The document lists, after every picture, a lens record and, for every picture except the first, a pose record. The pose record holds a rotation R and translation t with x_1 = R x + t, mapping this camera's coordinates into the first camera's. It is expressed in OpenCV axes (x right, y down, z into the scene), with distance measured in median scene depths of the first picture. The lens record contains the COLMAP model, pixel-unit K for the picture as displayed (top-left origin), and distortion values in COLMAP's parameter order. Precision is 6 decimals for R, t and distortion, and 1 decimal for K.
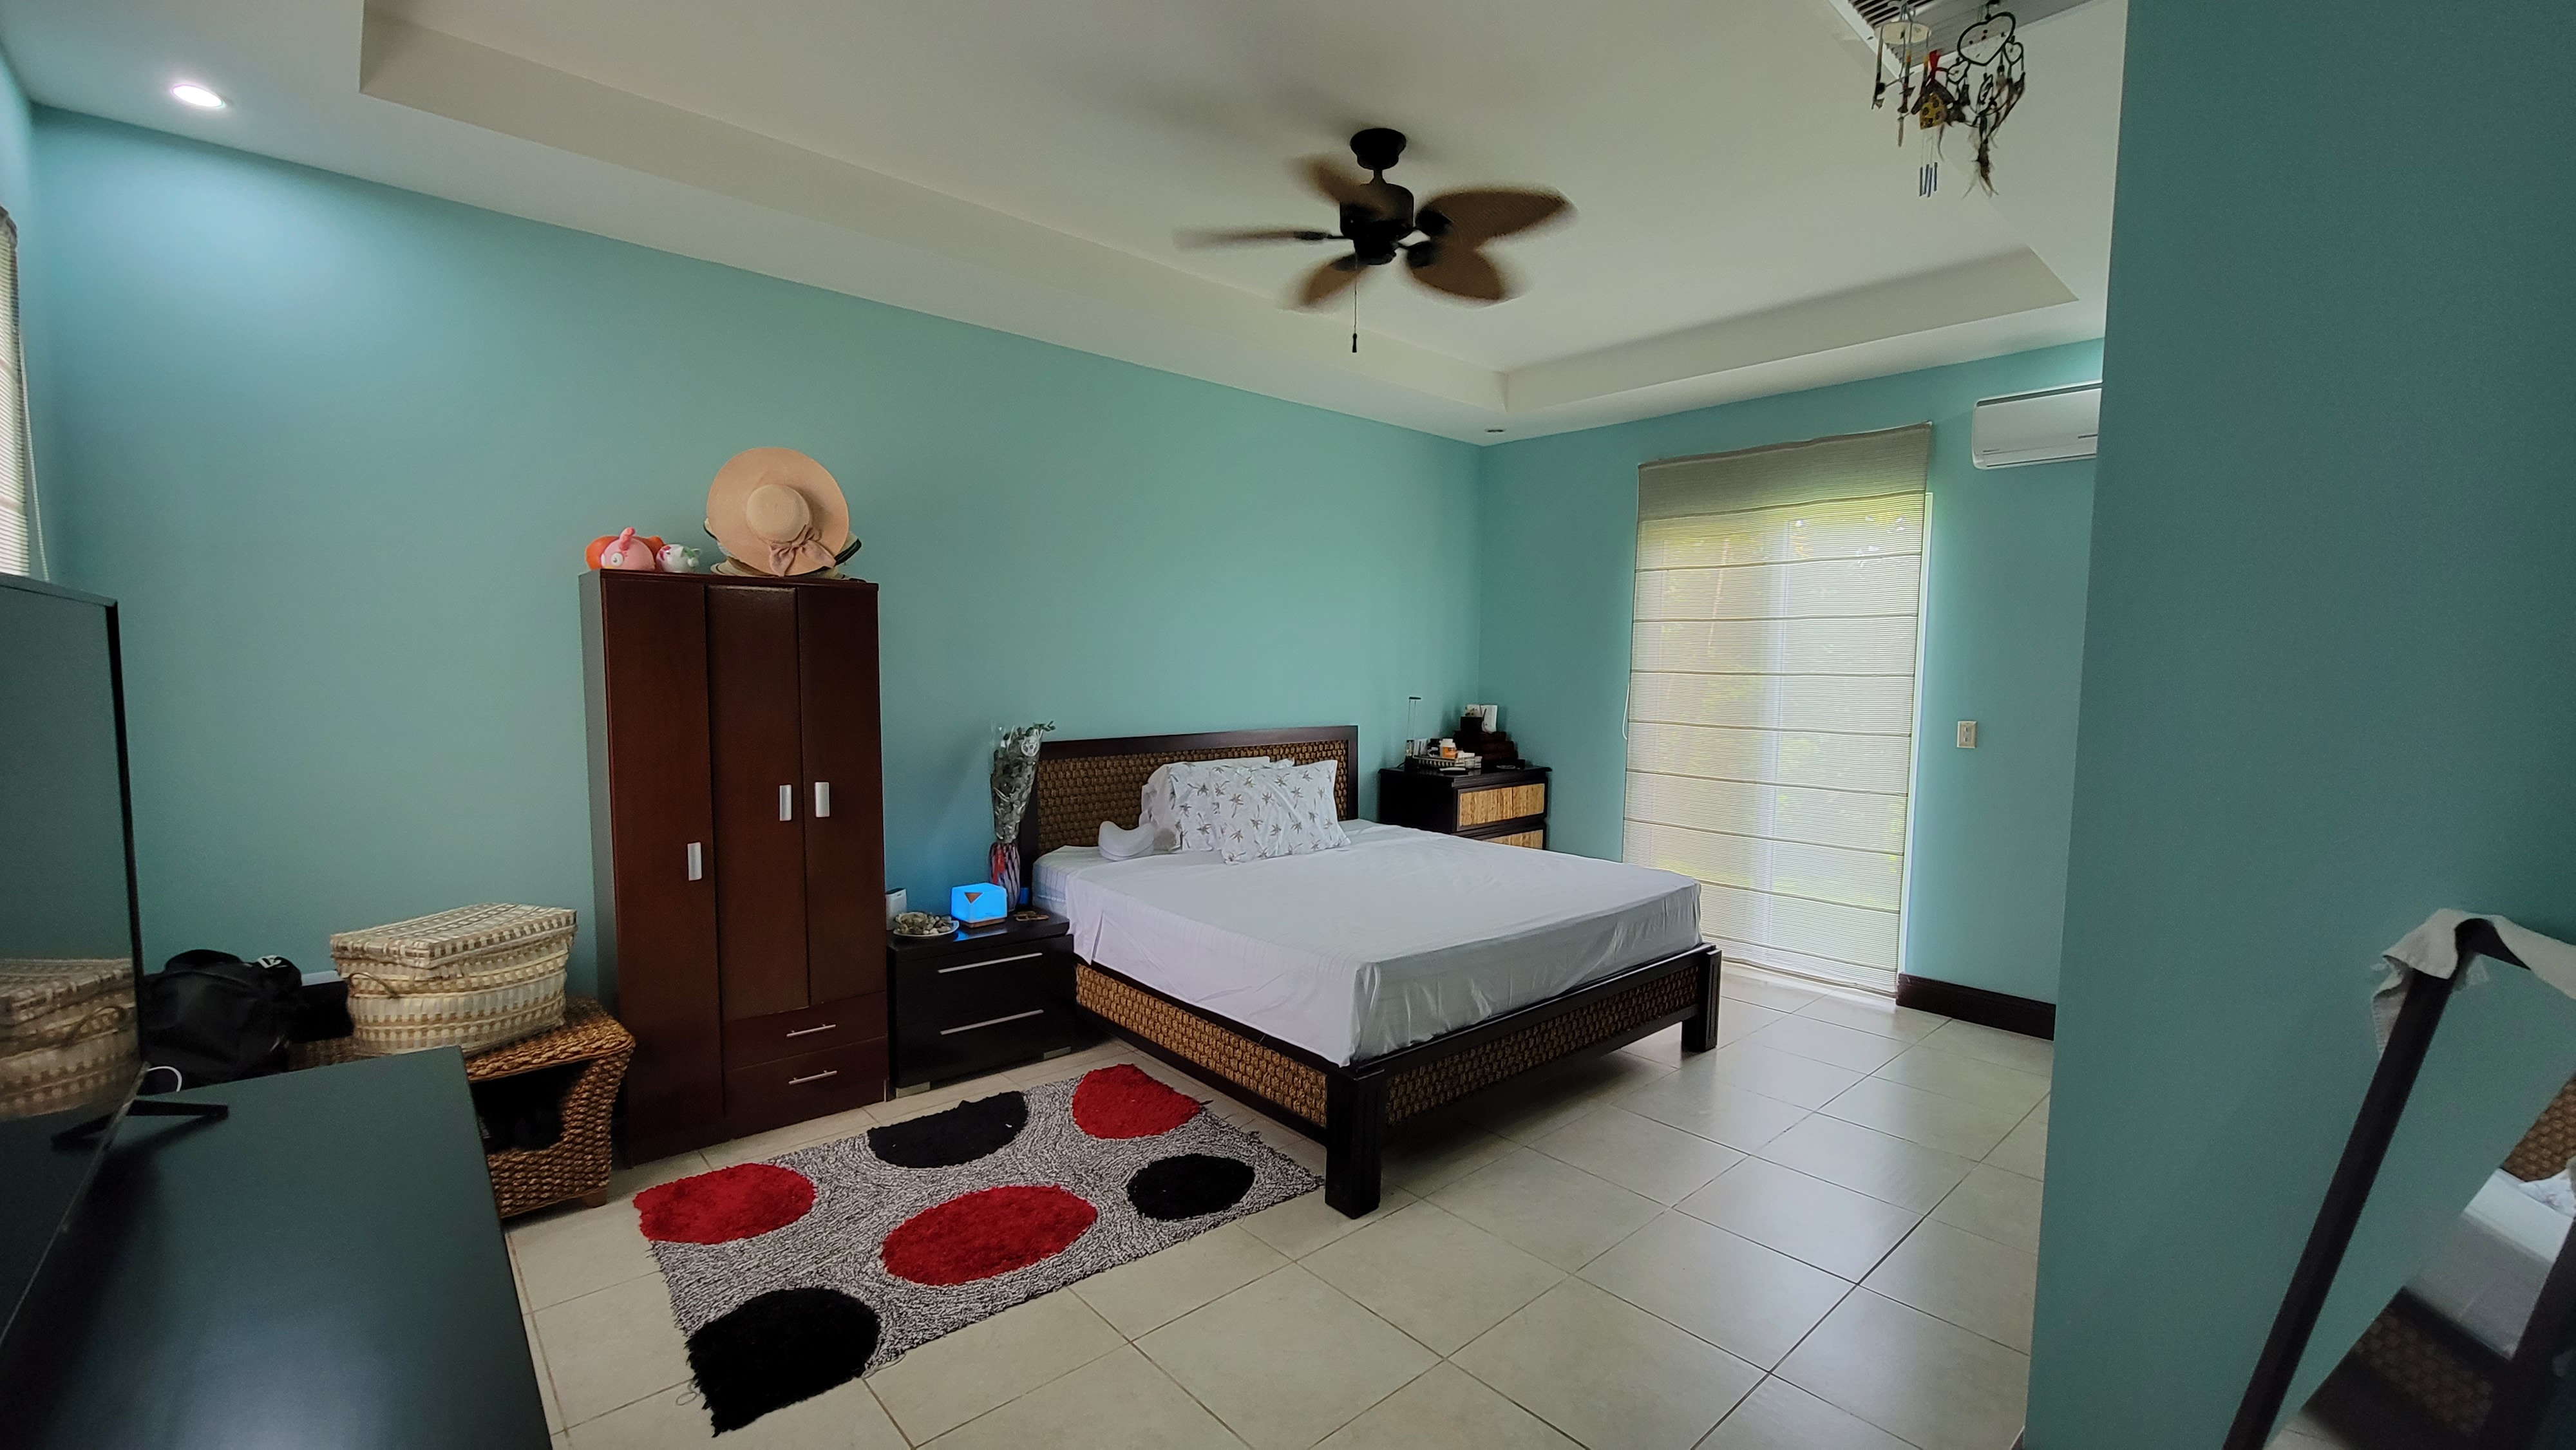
lens RADIAL K [[1053.2, 0, 1284.5], [0, 1053.2, 732.0], [0, 0, 1]] dist [0.001411, 0.000216]
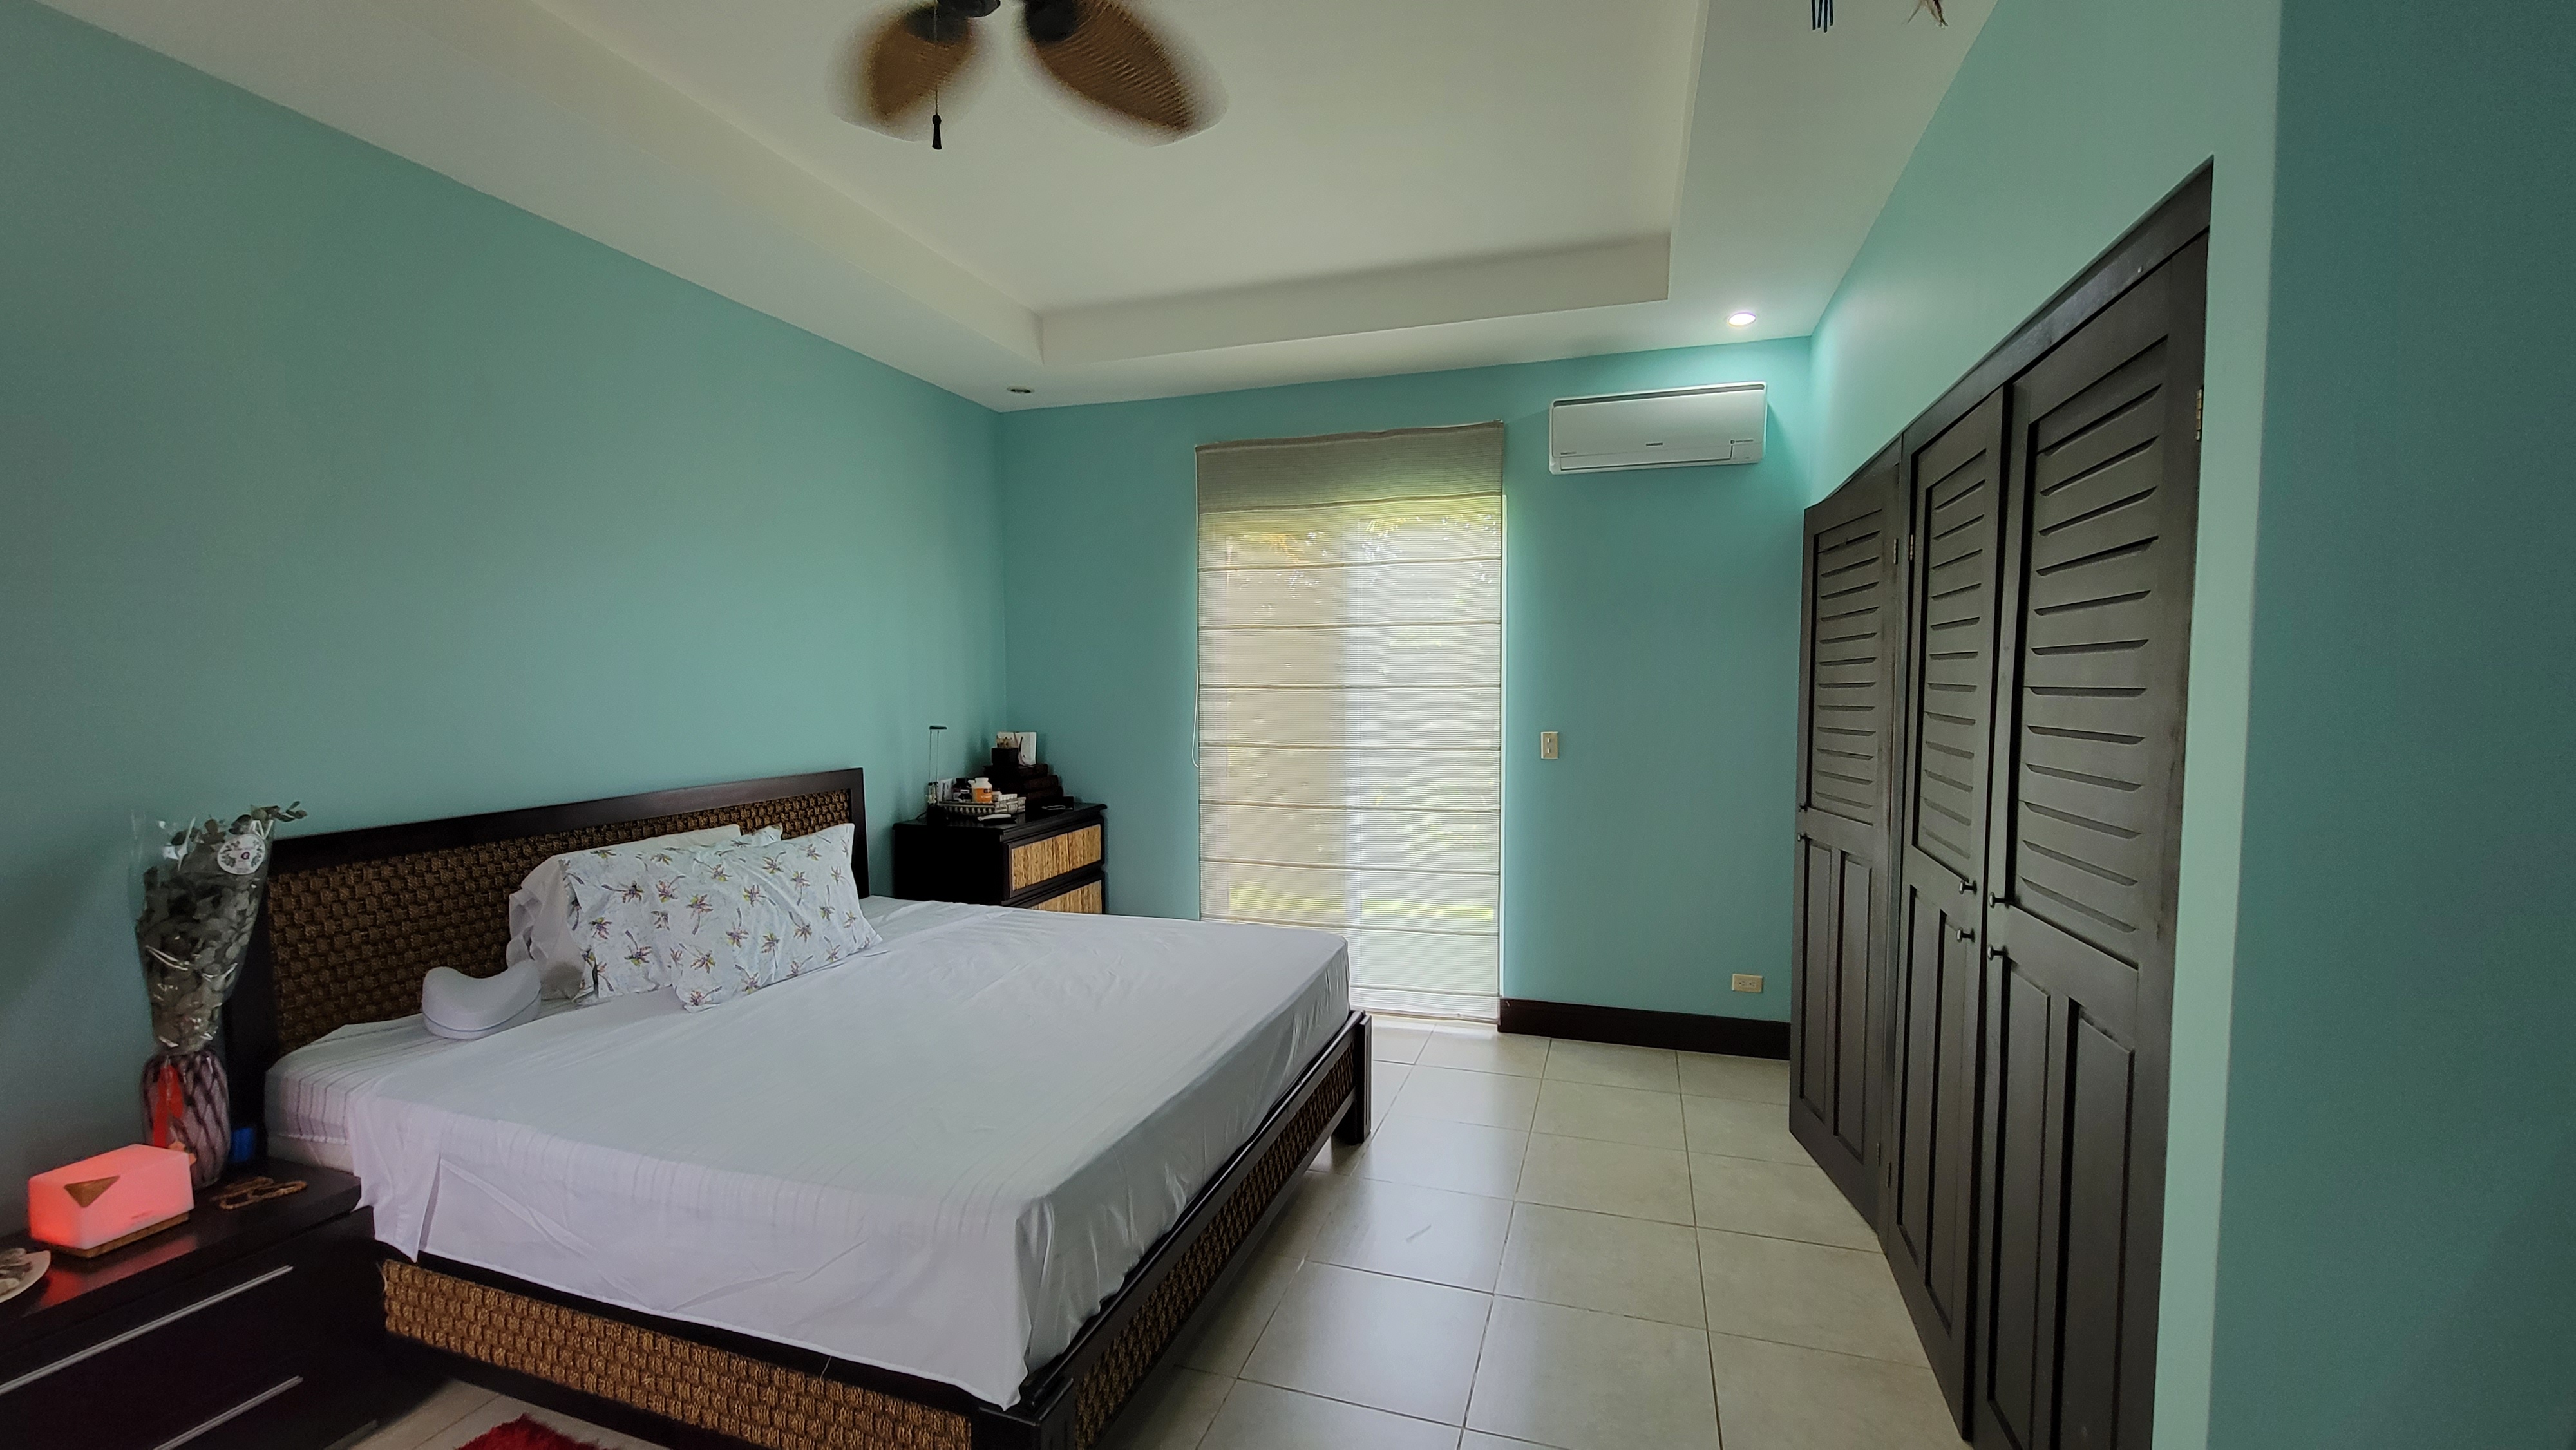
lens RADIAL K [[1053.2, 0, 1282.5], [0, 1053.2, 748.0], [0, 0, 1]] dist [0.001411, 0.000216]
pose [[0.867604, -0.047511, 0.494980, -0.049246], [0.048198, 0.998773, 0.011385, -0.018169], [-0.494914, 0.013979, 0.868830, 0.277928]]
